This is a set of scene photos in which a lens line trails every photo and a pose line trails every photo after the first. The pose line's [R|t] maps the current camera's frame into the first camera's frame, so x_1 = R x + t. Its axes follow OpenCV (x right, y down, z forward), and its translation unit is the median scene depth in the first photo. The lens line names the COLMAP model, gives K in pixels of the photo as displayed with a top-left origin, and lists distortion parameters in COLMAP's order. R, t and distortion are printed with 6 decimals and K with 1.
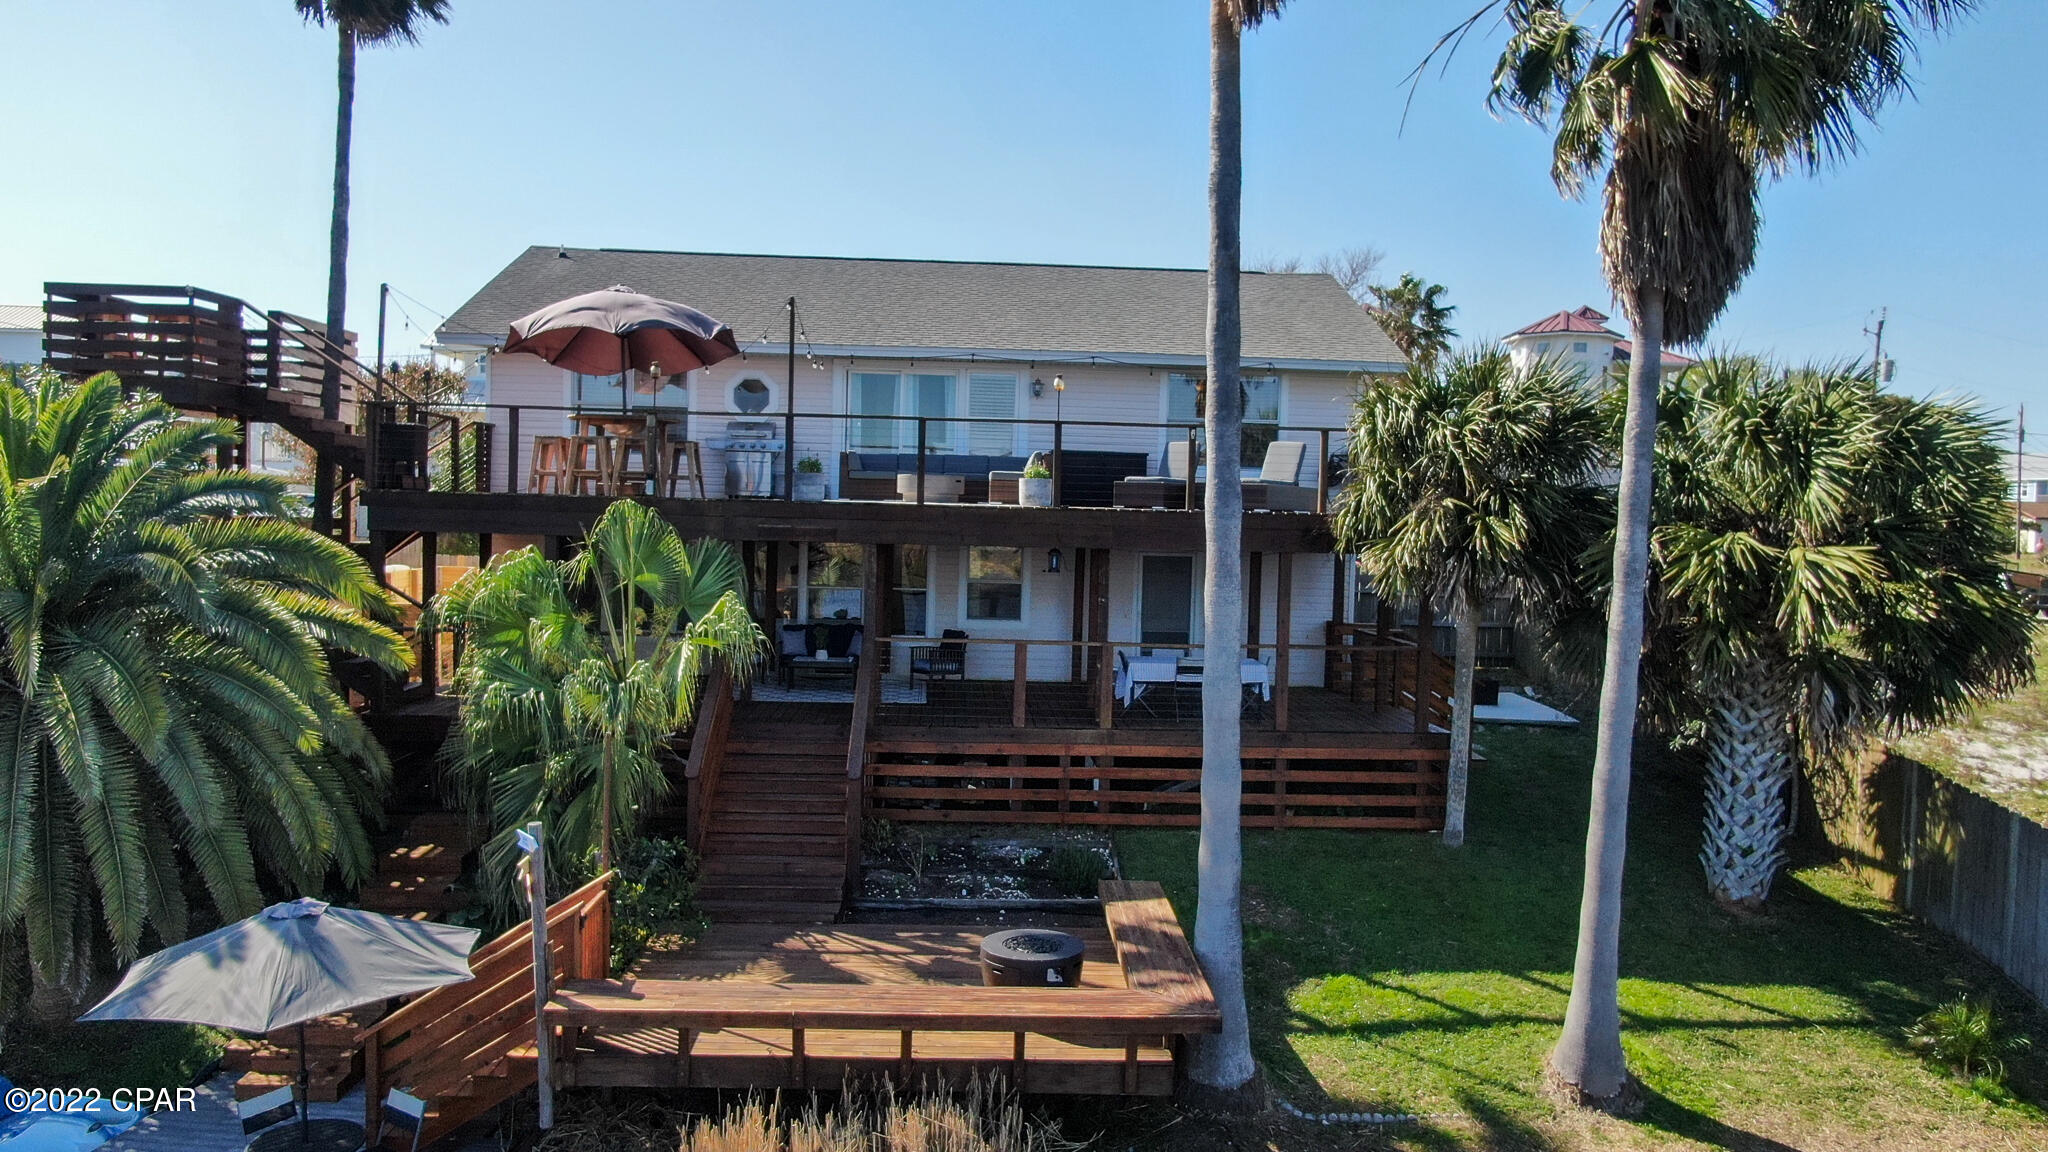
lens RADIAL K [[1471.4, 0, 1024.0], [0, 1471.4, 576.0], [0, 0, 1]] dist [-0.022241, 0.008727]
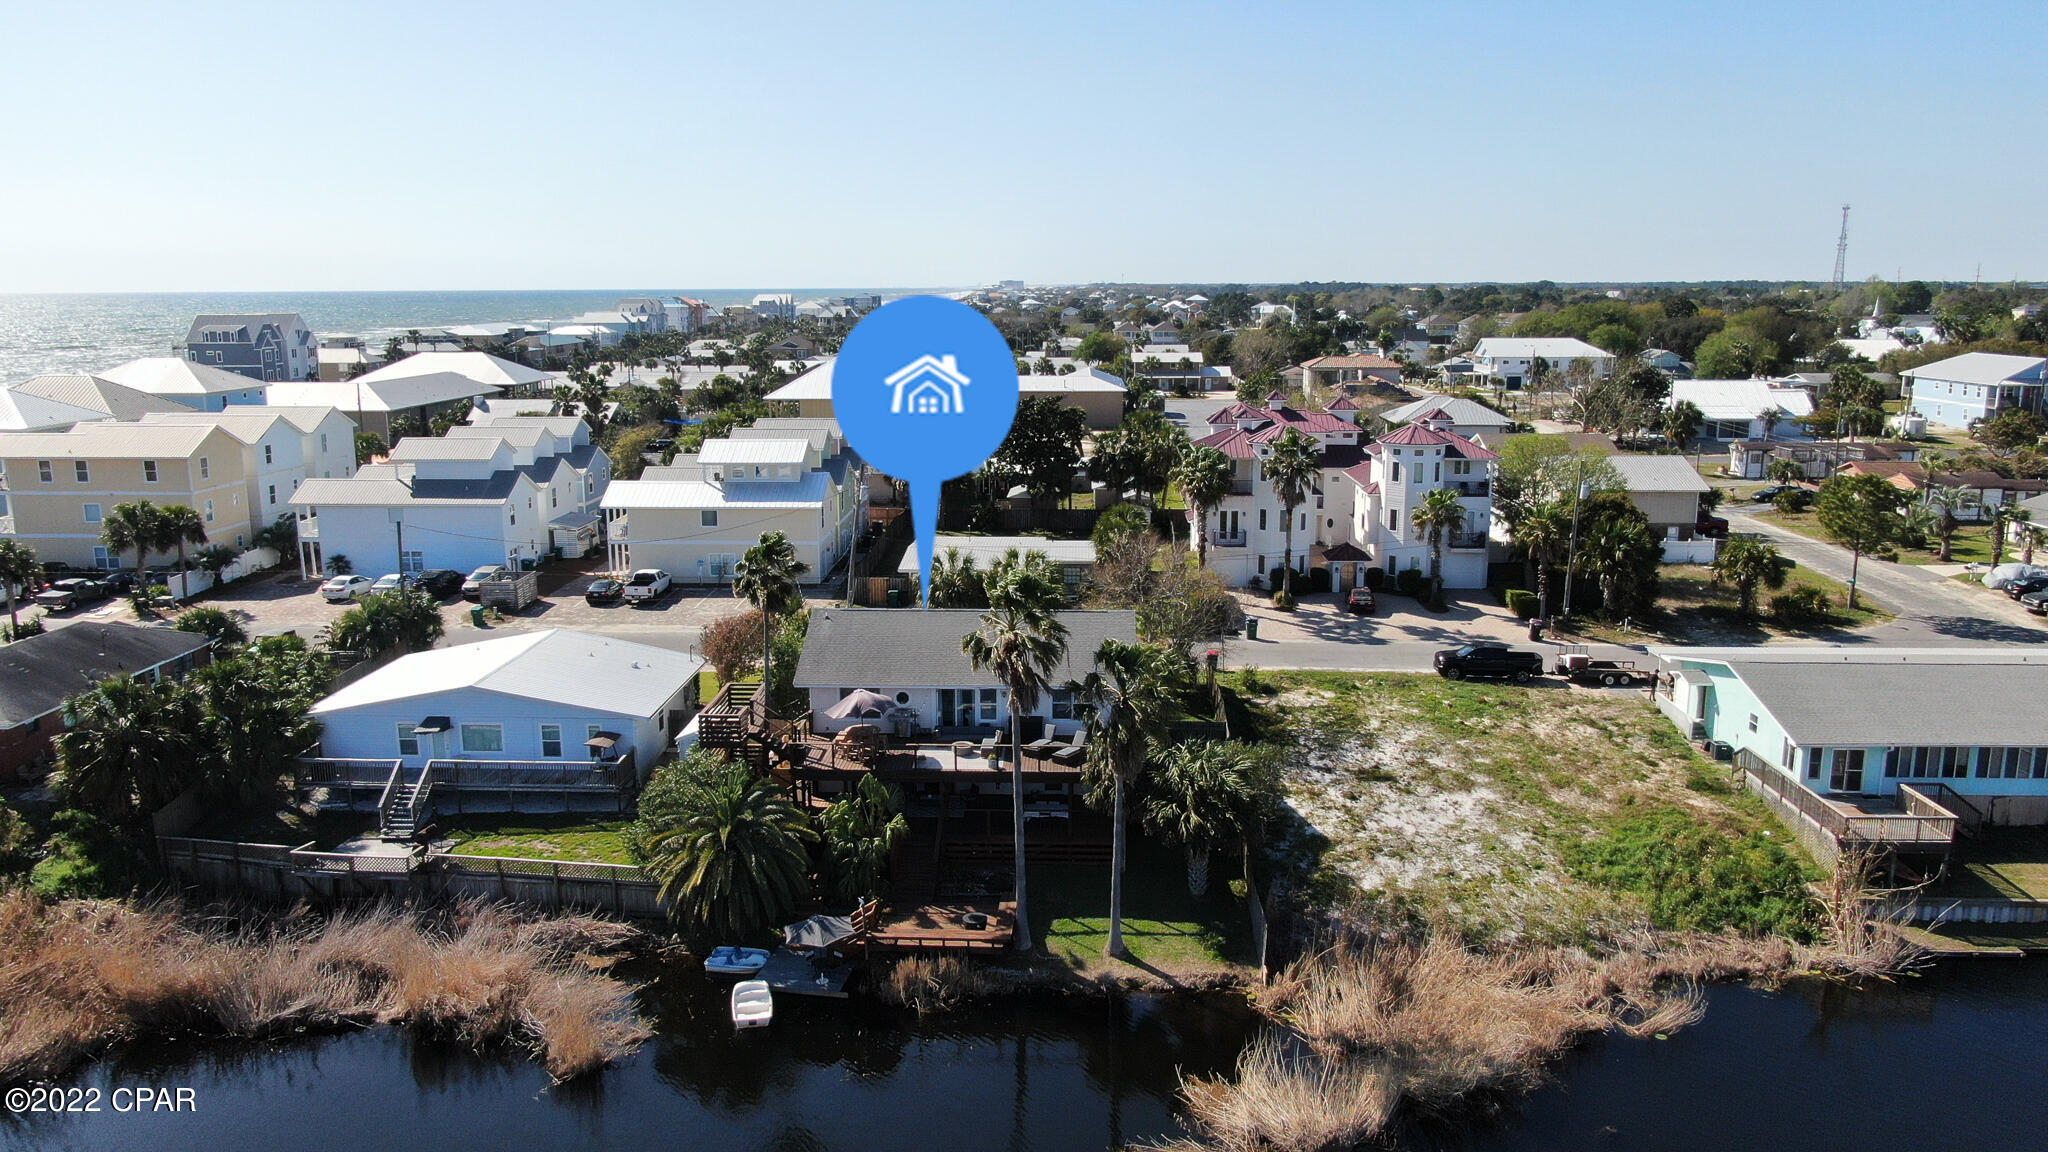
lens RADIAL K [[1471.4, 0, 1024.0], [0, 1471.4, 576.0], [0, 0, 1]] dist [-0.022241, 0.008727]
pose [[0.994731, -0.009948, -0.102037, 0.516416], [0.025341, 0.988256, 0.150694, -1.191313], [0.099340, -0.152486, 0.983300, -2.632590]]
